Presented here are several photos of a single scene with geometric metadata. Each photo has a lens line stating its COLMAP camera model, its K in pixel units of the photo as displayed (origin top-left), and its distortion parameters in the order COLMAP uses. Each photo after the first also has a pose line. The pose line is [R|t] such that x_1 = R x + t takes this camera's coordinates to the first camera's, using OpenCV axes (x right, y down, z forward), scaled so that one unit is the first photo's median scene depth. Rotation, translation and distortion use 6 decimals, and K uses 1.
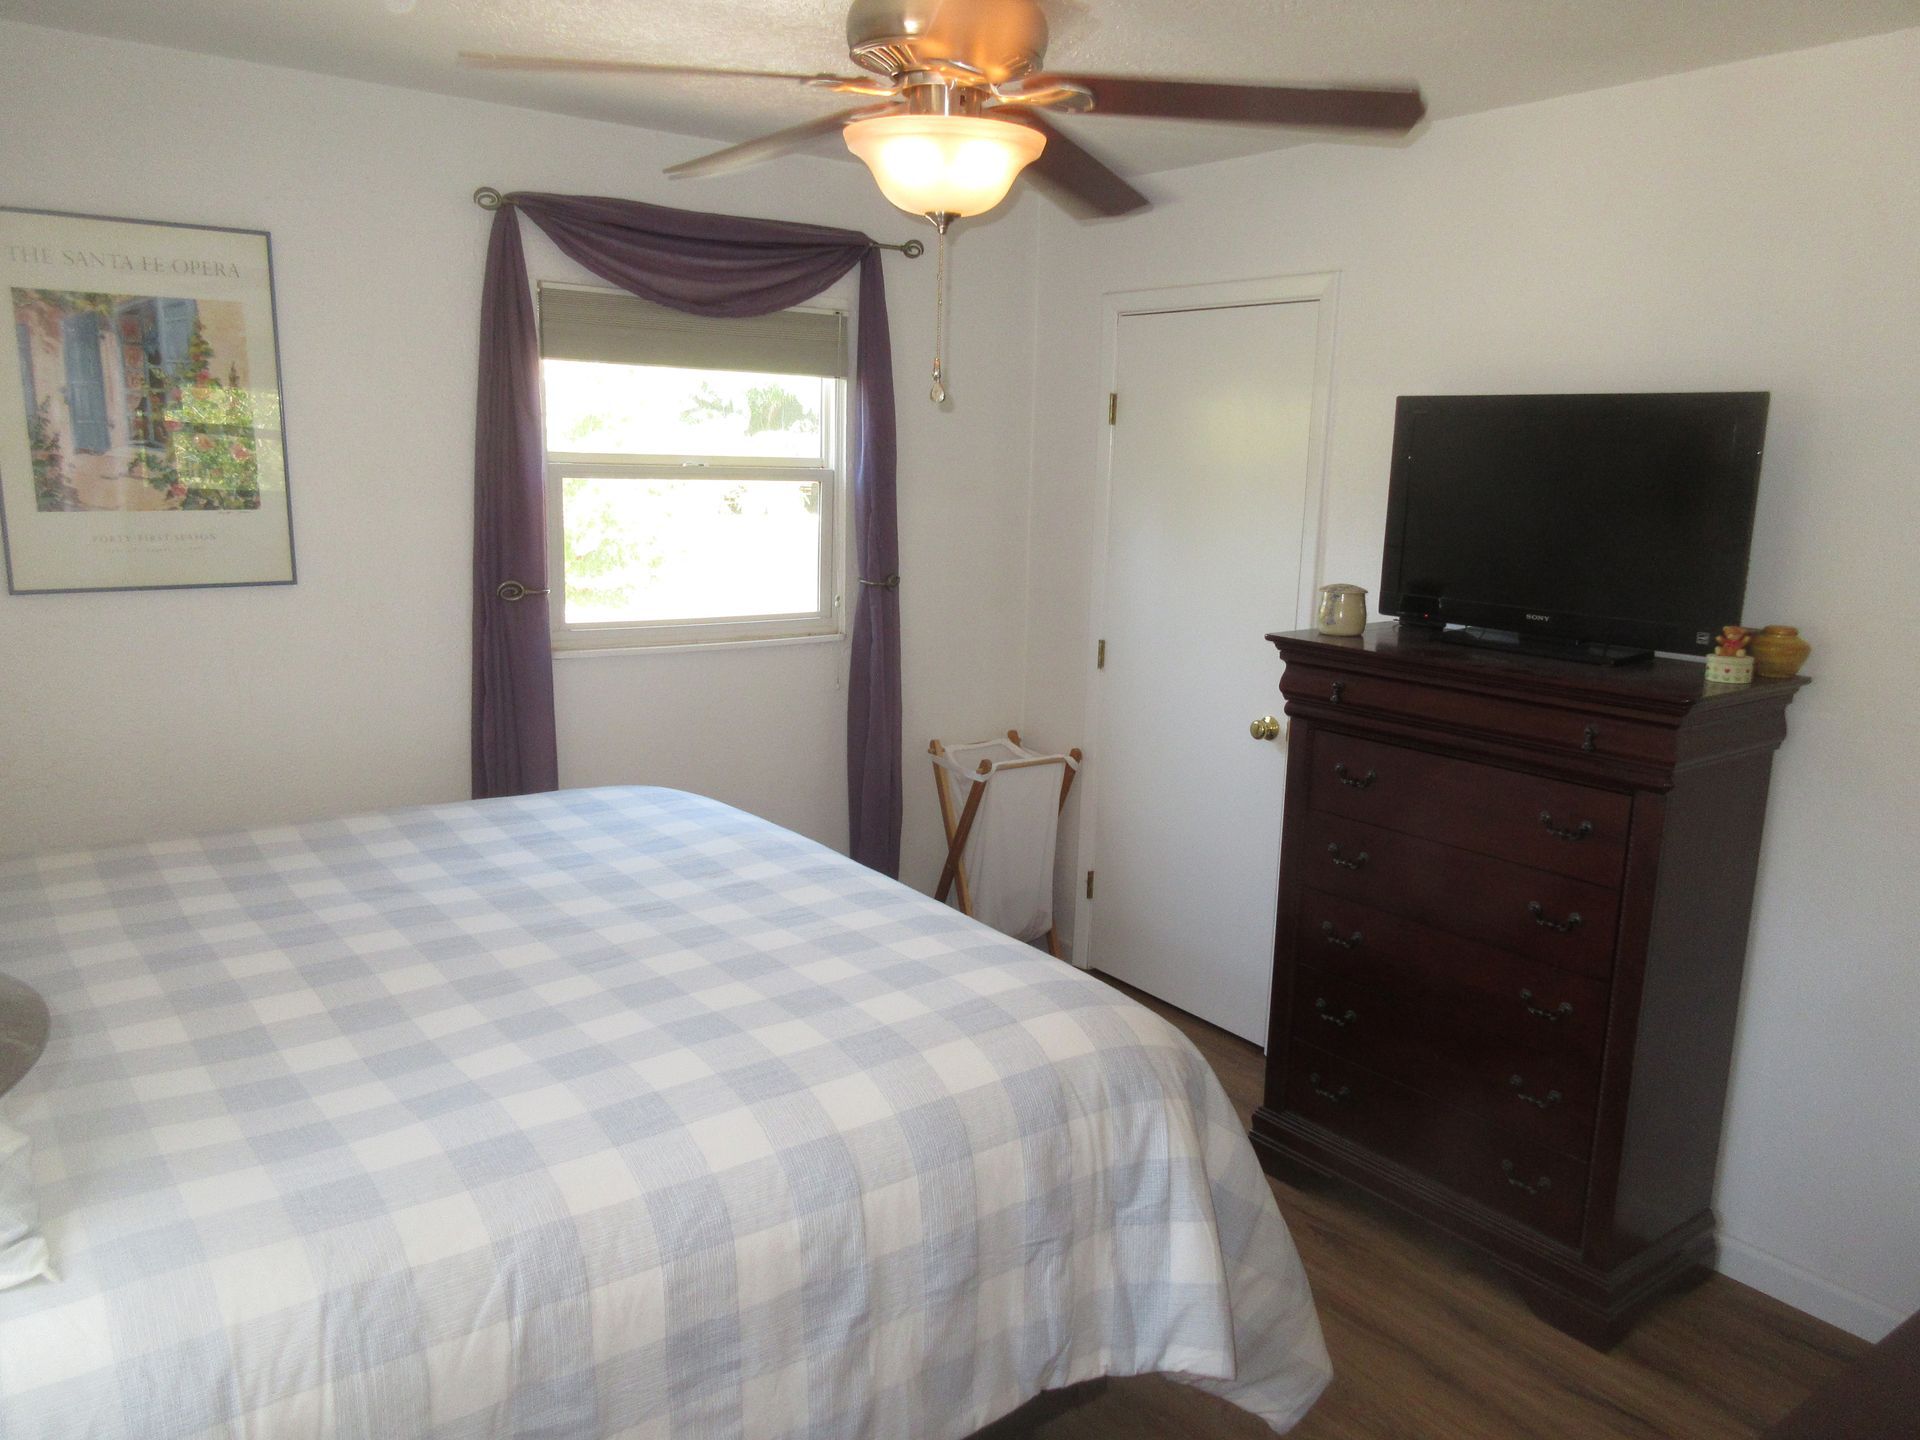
lens RADIAL K [[1436.0, 0, 956.3], [0, 1436.0, 730.0], [0, 0, 1]] dist [0.007875, 0.003257]
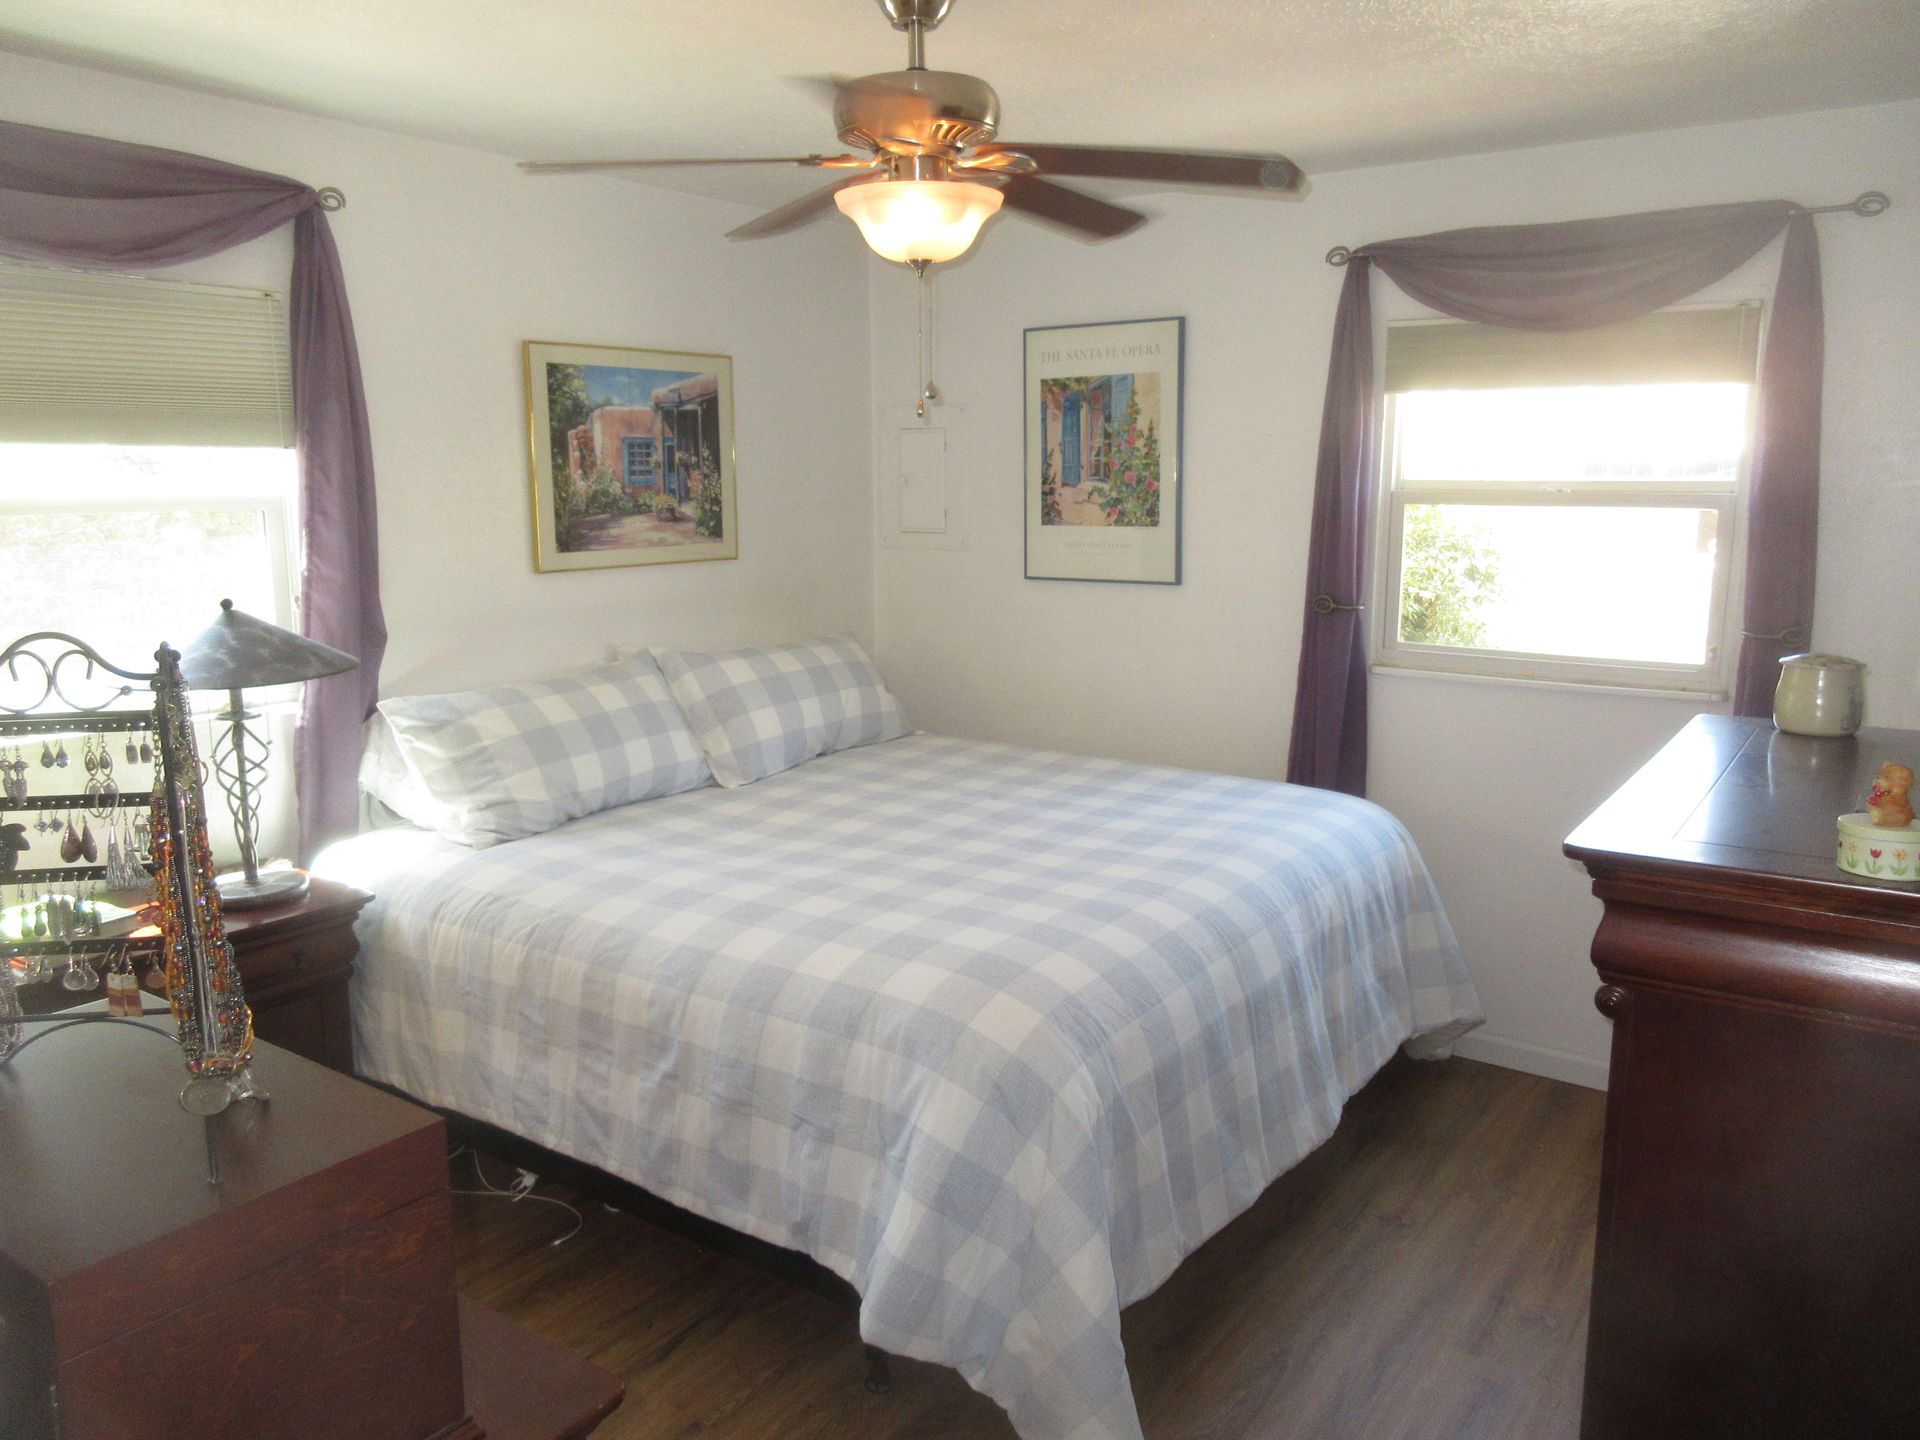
lens RADIAL K [[1436.0, 0, 958.1], [0, 1436.0, 721.1], [0, 0, 1]] dist [0.007875, 0.003257]
pose [[0.302303, 0.133950, -0.943753, 0.790470], [-0.178529, 0.980513, 0.081981, -0.057929], [0.936344, 0.143704, 0.320326, 0.465874]]
